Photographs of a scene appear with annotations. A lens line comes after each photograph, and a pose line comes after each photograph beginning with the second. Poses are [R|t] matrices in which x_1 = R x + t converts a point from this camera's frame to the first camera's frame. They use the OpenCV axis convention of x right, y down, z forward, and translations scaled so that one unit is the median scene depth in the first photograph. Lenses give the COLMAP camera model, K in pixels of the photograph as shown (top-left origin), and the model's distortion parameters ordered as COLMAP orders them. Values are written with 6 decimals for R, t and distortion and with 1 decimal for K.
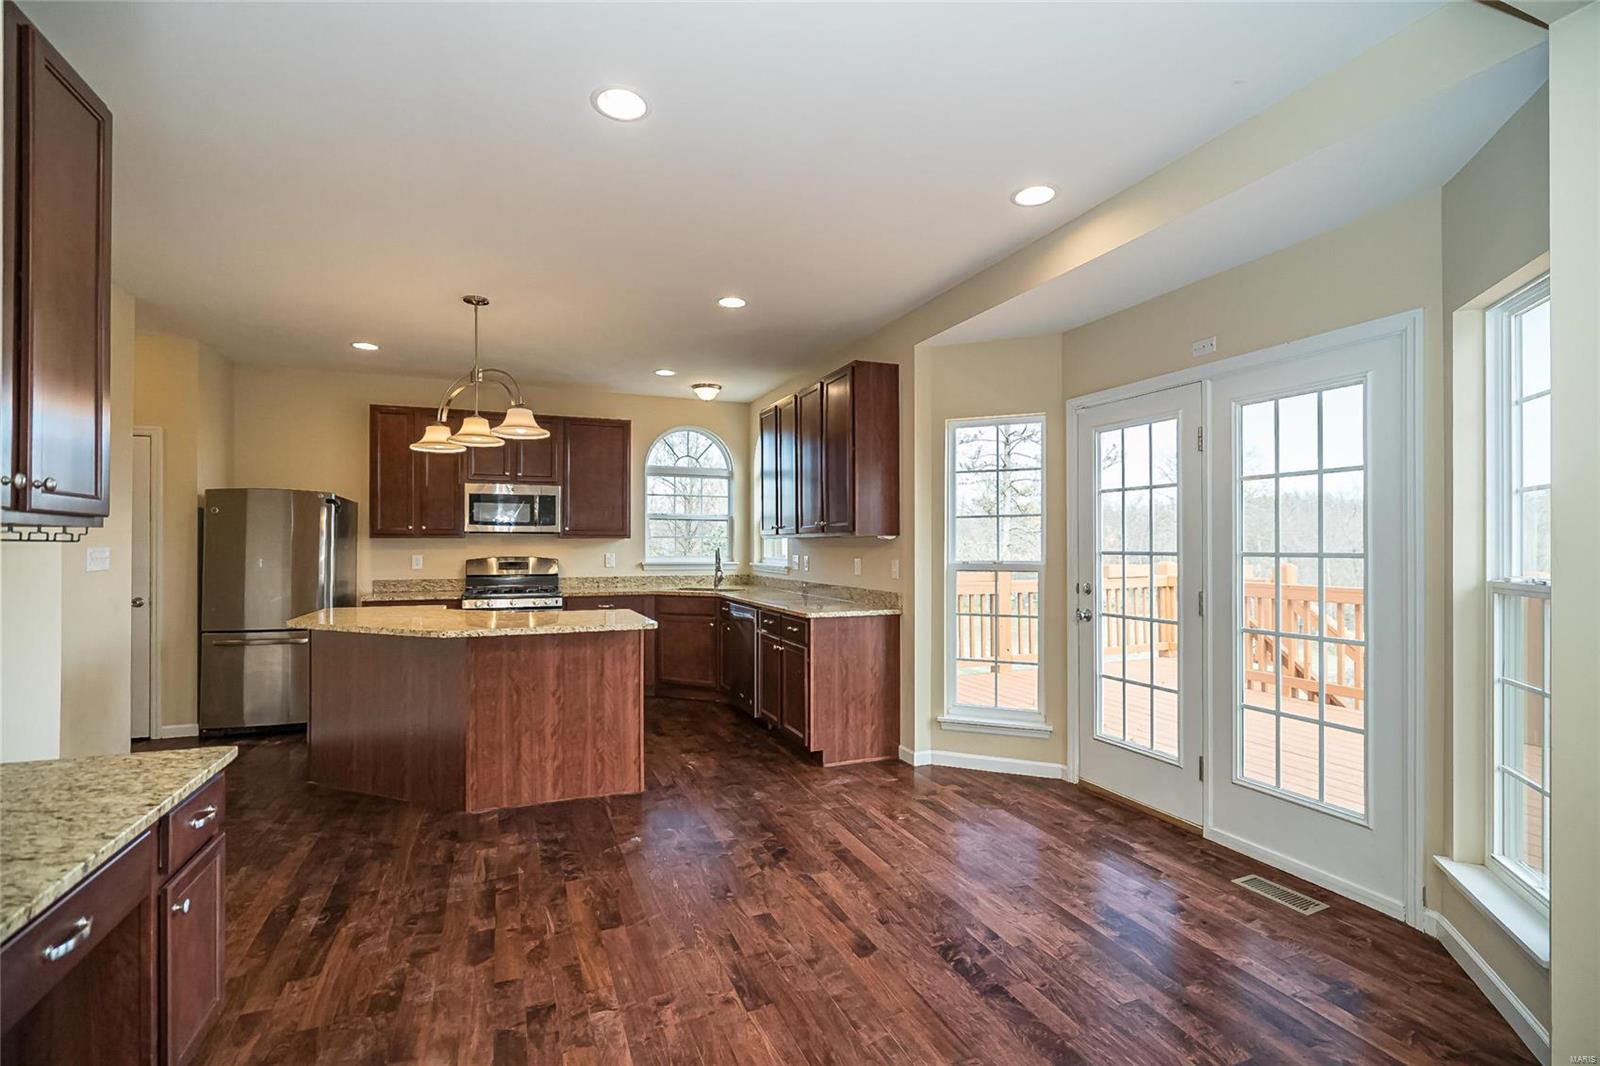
lens RADIAL K [[717.4, 0, 796.9], [0, 717.4, 535.7], [0, 0, 1]] dist [-0.006933, 0.002010]
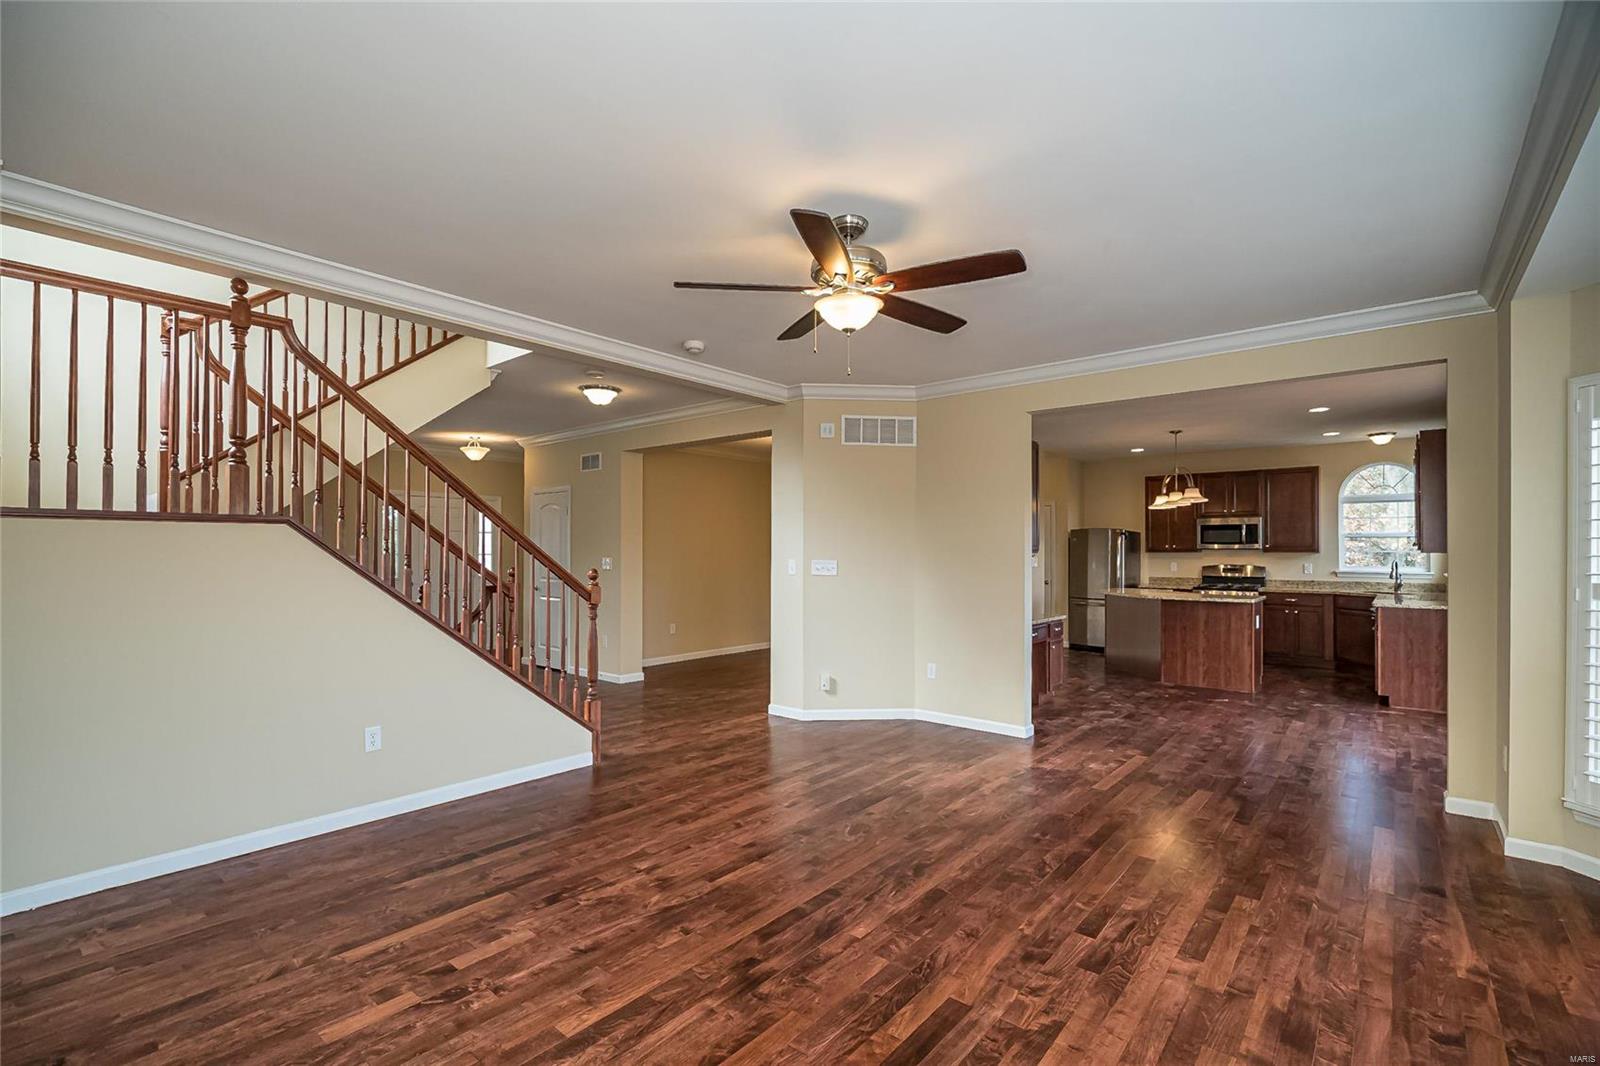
lens RADIAL K [[717.4, 0, 844.6], [0, 717.4, 542.2], [0, 0, 1]] dist [-0.006933, 0.002010]
pose [[0.507237, -0.009331, -0.861756, 0.738232], [0.007805, 0.999950, -0.006233, -0.022331], [0.861771, -0.003564, 0.507285, -0.732423]]
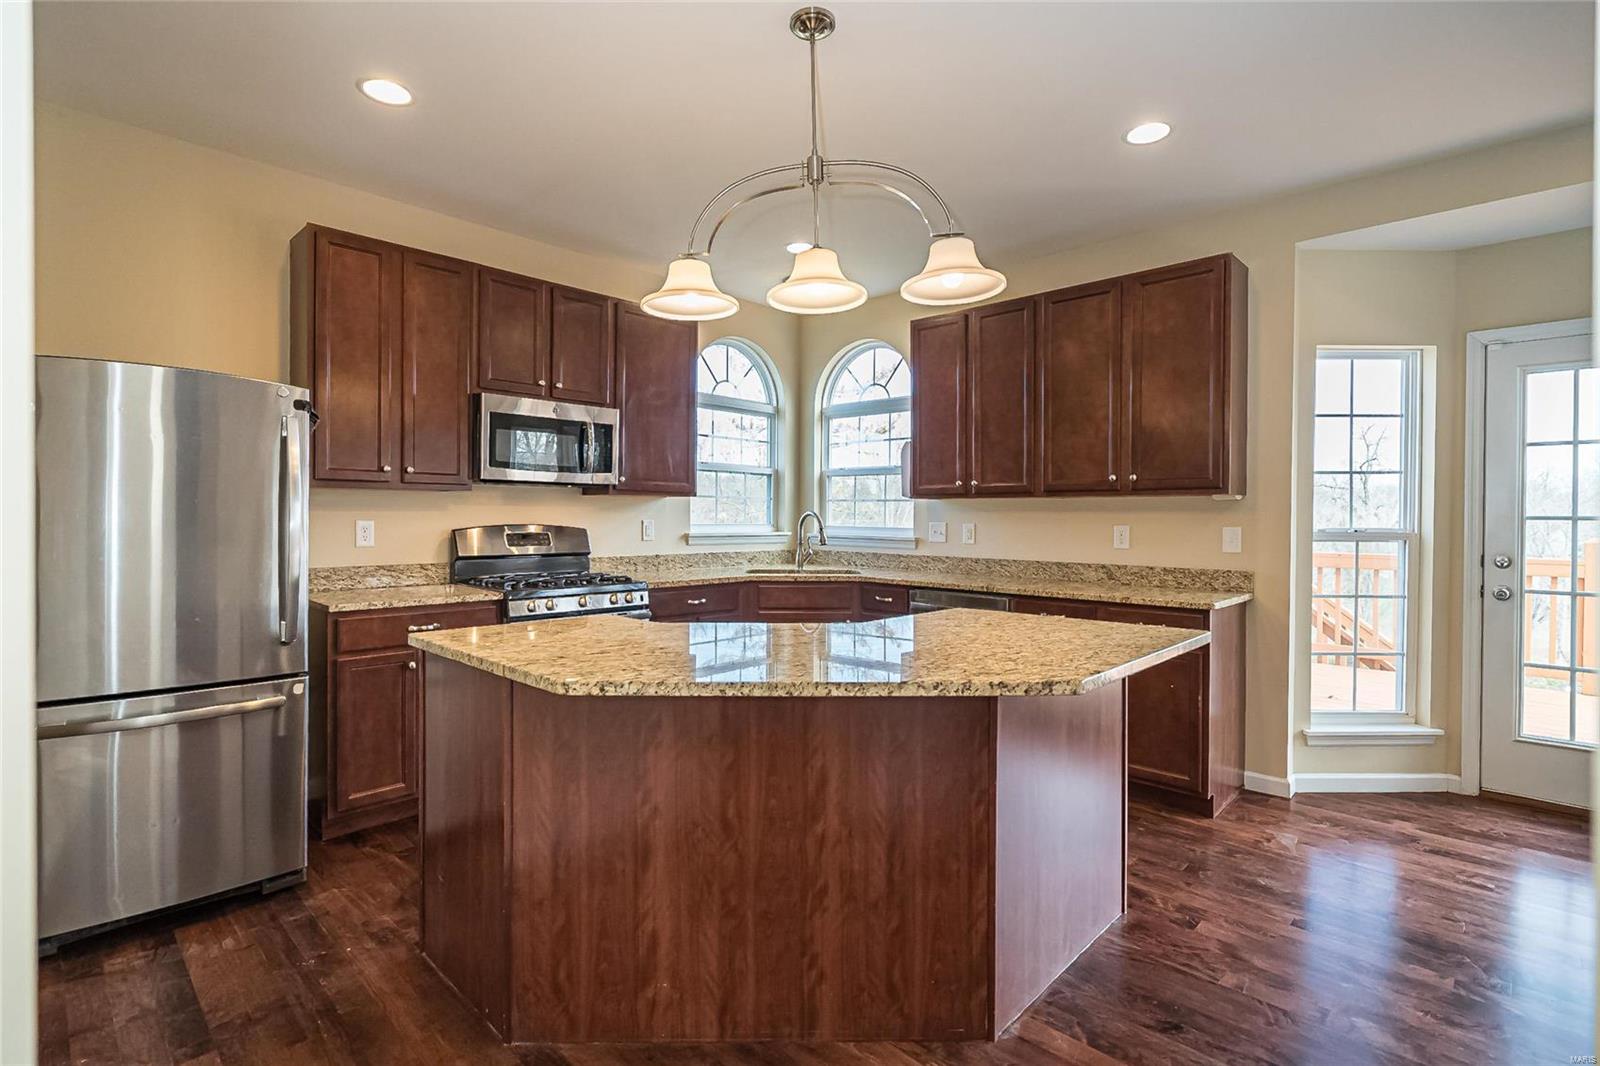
lens RADIAL K [[764.4, 0, 803.2], [0, 764.4, 525.1], [0, 0, 1]] dist [-0.003915, -0.001013]
pose [[0.916417, 0.000054, 0.400224, -0.636972], [-0.011902, 0.999561, 0.027118, 0.014875], [-0.400047, -0.029615, 0.916016, 0.468216]]
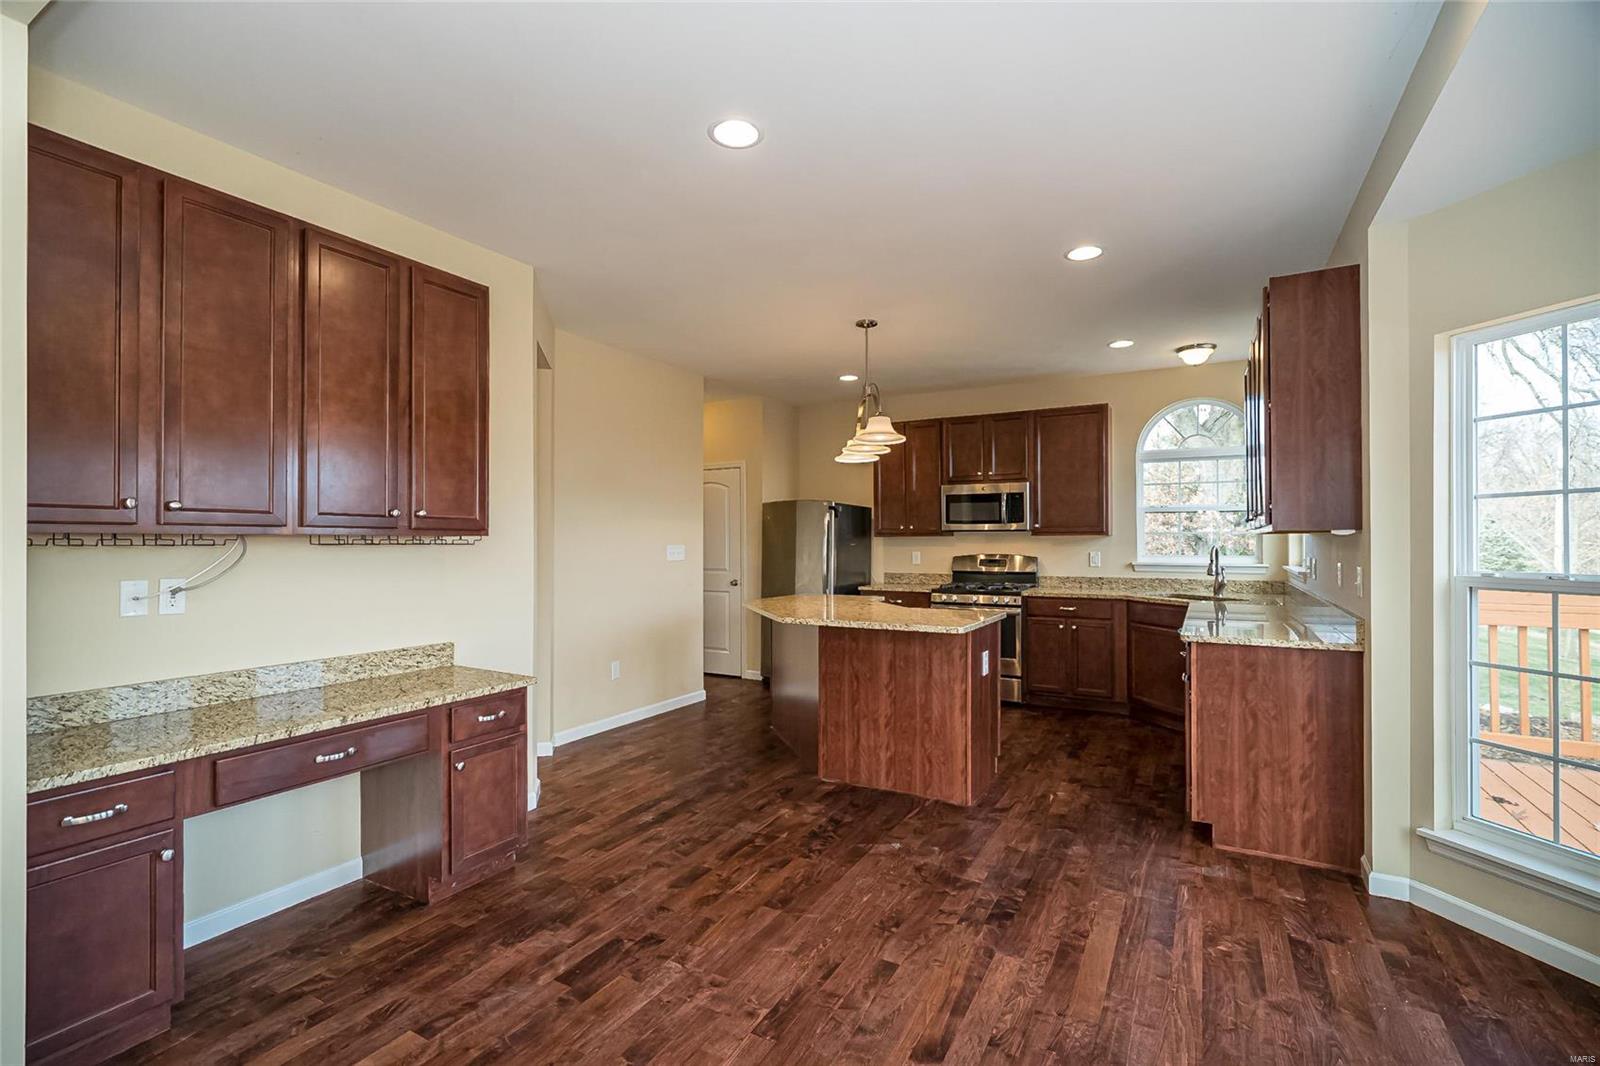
lens RADIAL K [[717.4, 0, 804.9], [0, 717.4, 535.0], [0, 0, 1]] dist [-0.006933, 0.002010]
pose [[0.625345, -0.007725, -0.780310, 0.343156], [0.013059, 0.999915, 0.000566, -0.002777], [0.780239, -0.010544, 0.625392, 0.215179]]
